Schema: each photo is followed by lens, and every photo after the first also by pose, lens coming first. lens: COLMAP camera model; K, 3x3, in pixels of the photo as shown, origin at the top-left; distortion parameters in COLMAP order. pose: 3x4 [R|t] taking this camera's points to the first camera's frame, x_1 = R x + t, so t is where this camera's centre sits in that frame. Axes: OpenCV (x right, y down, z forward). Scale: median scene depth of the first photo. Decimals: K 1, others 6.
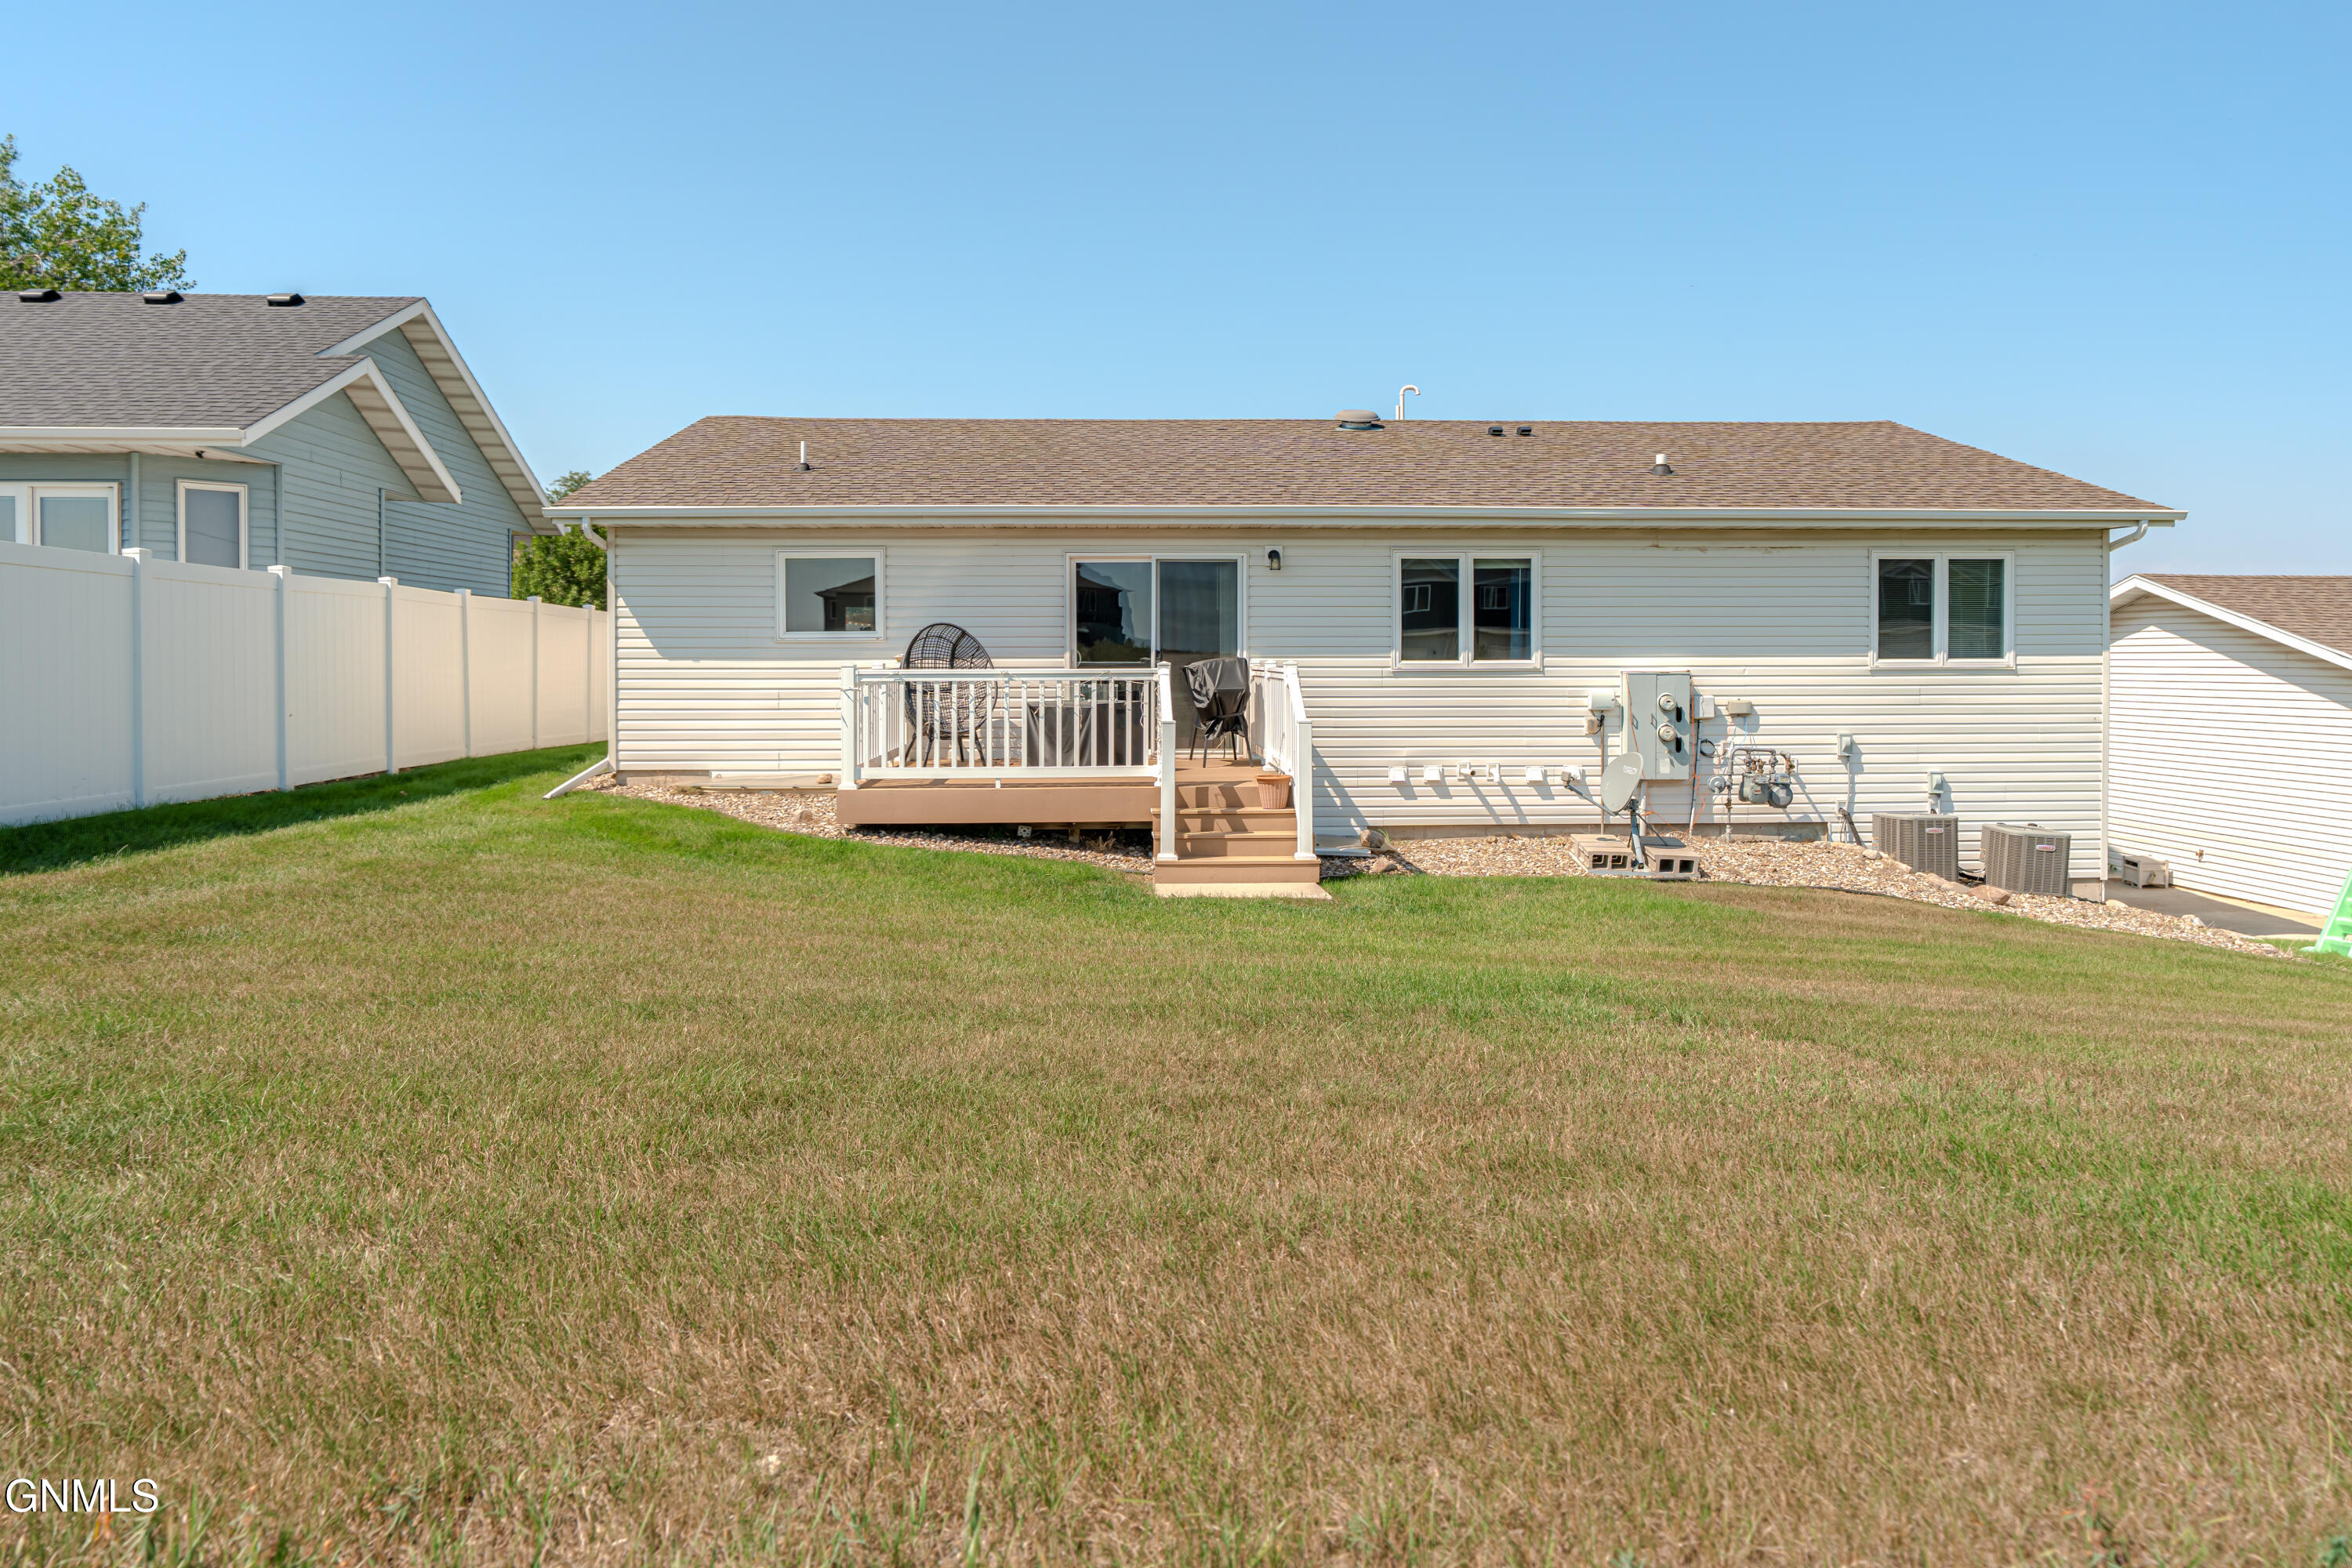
lens RADIAL K [[2261.8, 0, 1190.4], [0, 2261.8, 776.4], [0, 0, 1]] dist [0.020485, -0.006698]
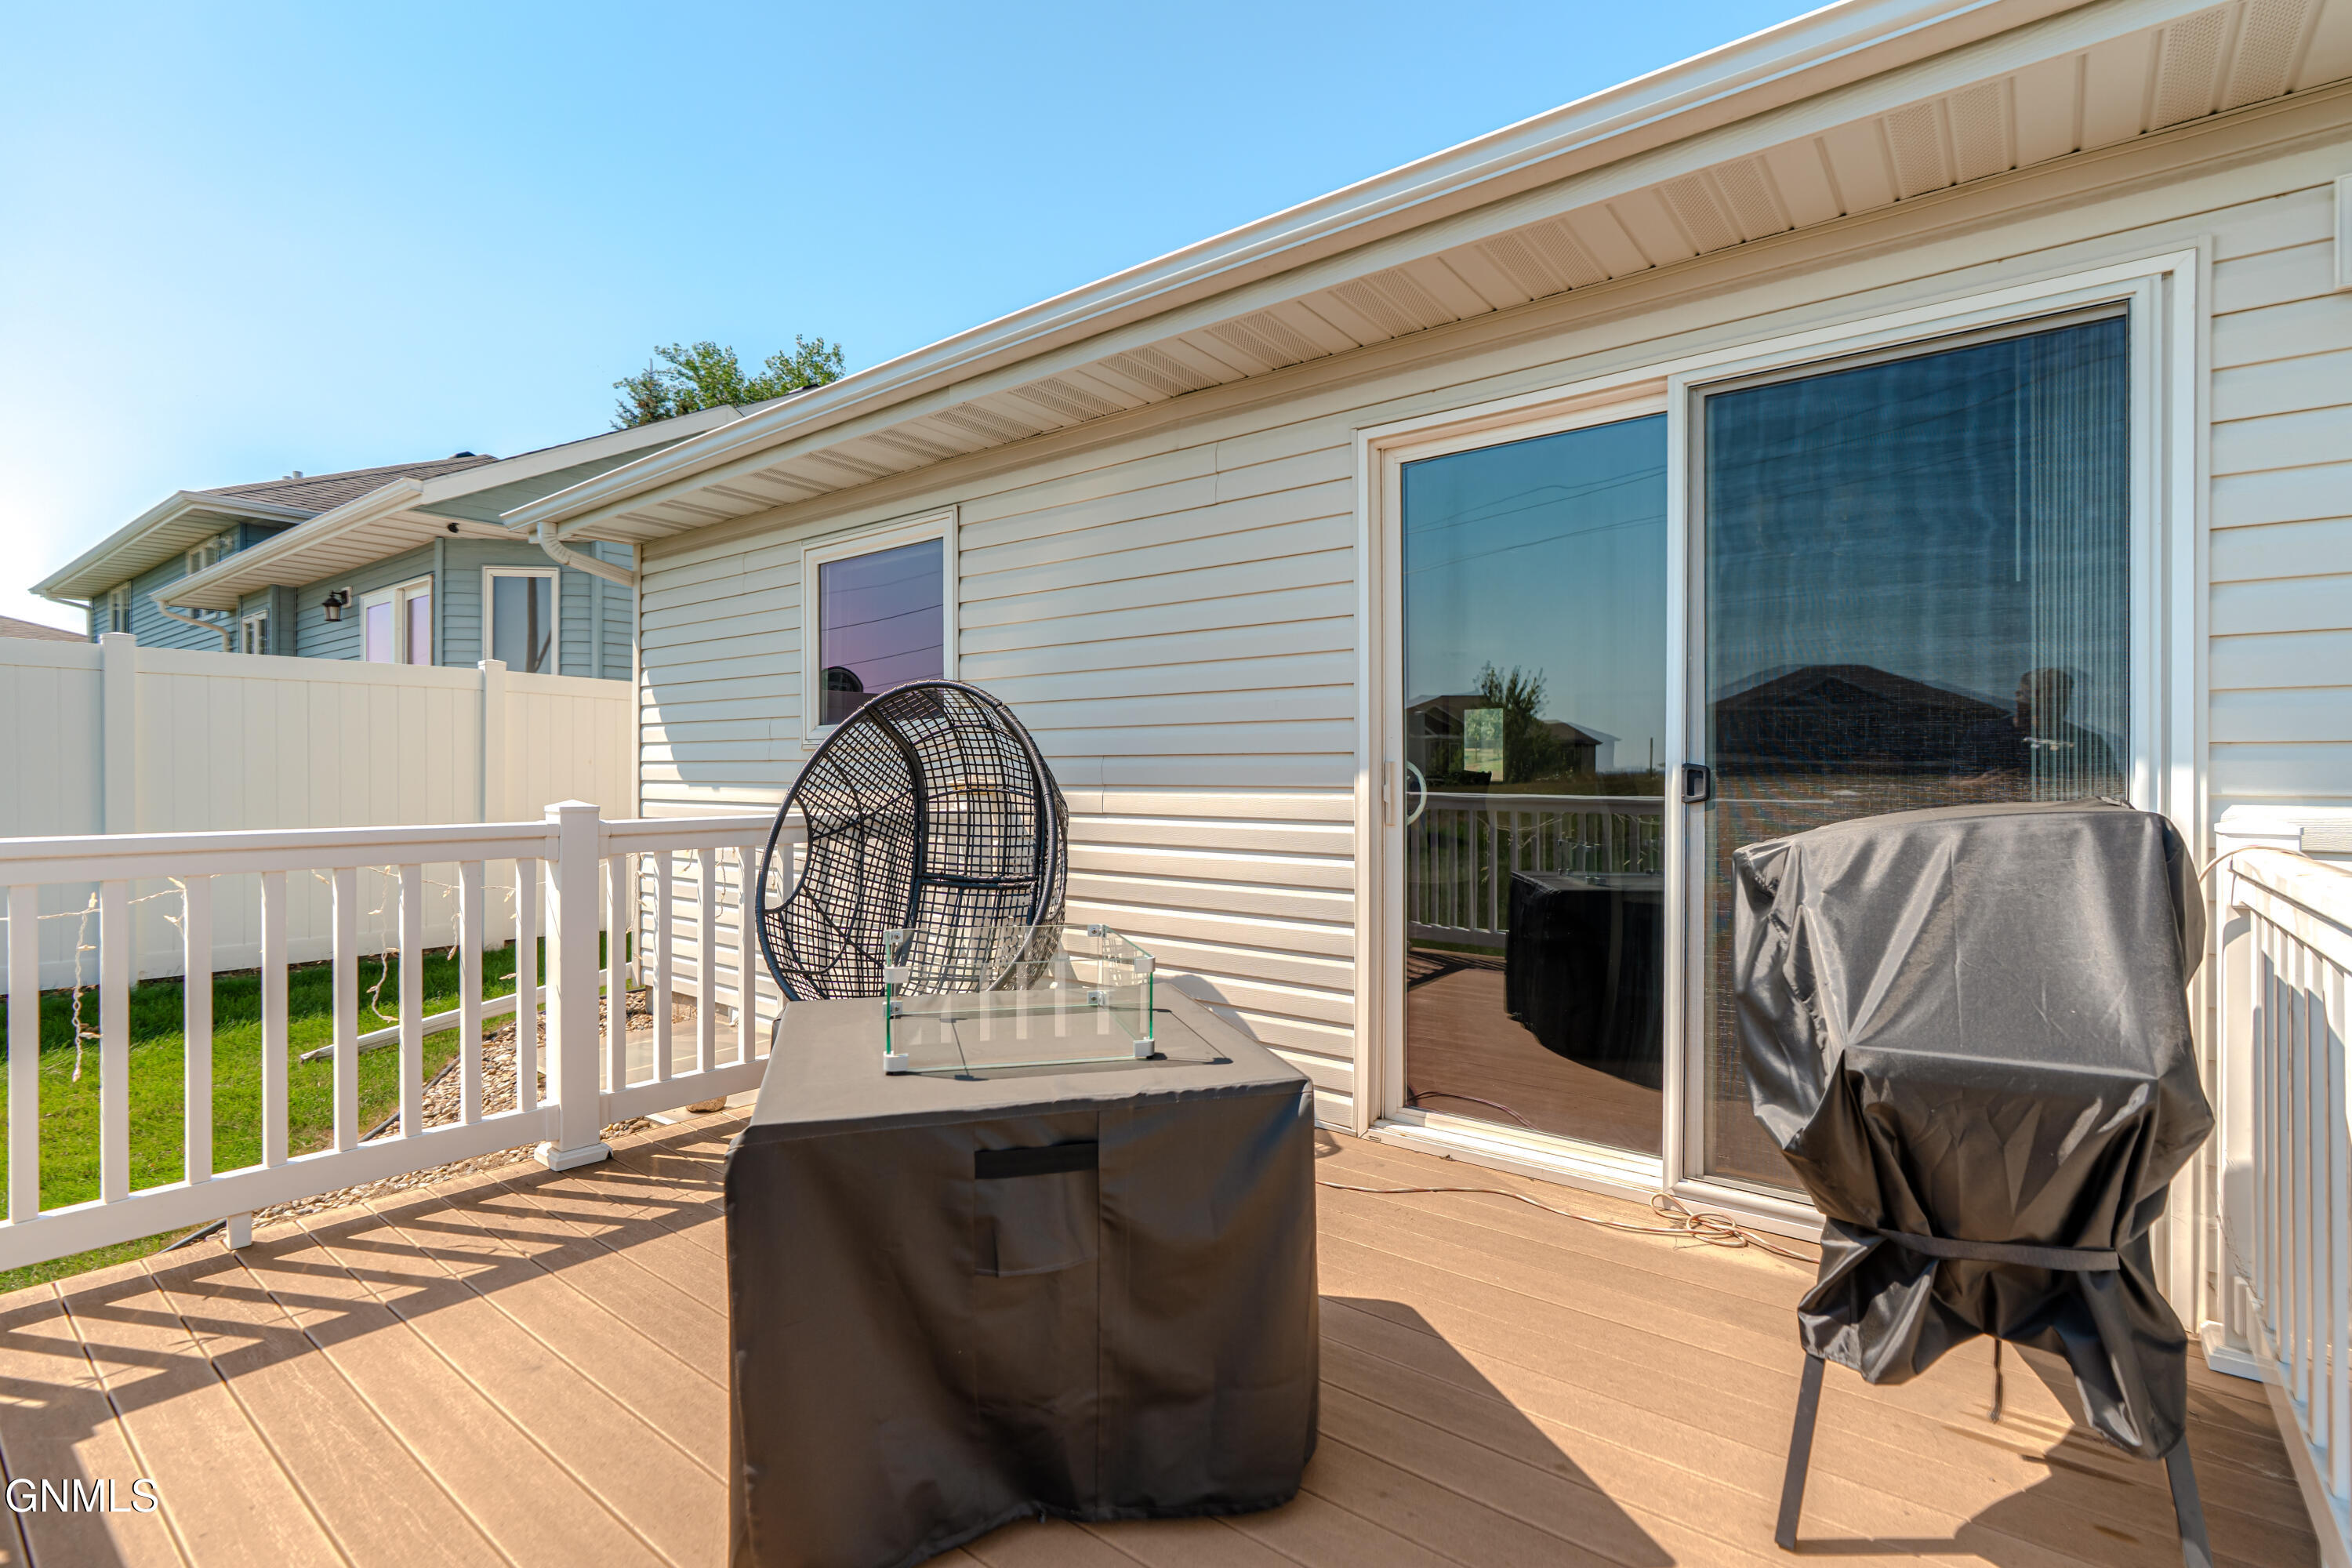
lens RADIAL K [[1087.8, 0, 1175.4], [0, 1087.8, 767.6], [0, 0, 1]] dist [-0.000622, 0.001031]
pose [[0.739126, -0.000820, -0.673567, 0.024861], [-0.018121, 0.999613, -0.021101, -0.053451], [0.673323, 0.027802, 0.738825, 0.921190]]
